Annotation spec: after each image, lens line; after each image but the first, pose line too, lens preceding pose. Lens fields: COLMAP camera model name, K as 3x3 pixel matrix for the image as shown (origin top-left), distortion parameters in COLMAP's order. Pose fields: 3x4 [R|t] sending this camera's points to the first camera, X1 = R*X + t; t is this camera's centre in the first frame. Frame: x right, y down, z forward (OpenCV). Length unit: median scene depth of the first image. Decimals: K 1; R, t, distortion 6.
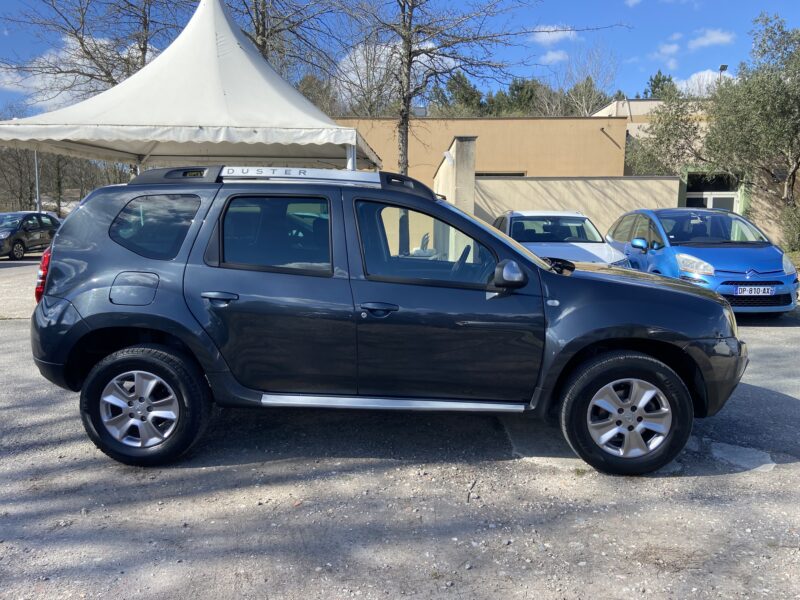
lens RADIAL K [[604.1, 0, 413.4], [0, 604.1, 305.6], [0, 0, 1]] dist [0.091189, -0.104273]
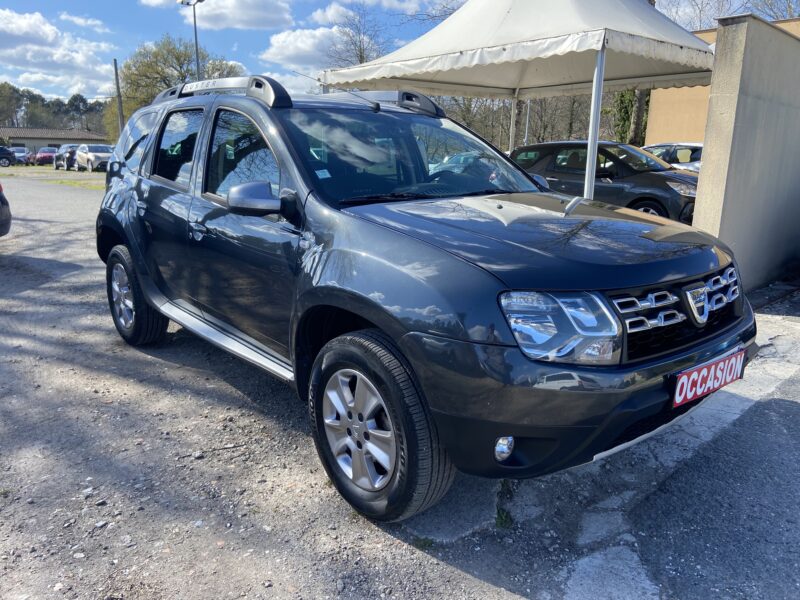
lens RADIAL K [[604.1, 0, 404.8], [0, 604.1, 302.9], [0, 0, 1]] dist [0.091189, -0.104273]
pose [[0.676217, 0.172243, -0.716284, 0.730287], [-0.105573, 0.984905, 0.137169, -0.041512], [0.729099, -0.017136, 0.684194, 0.513451]]
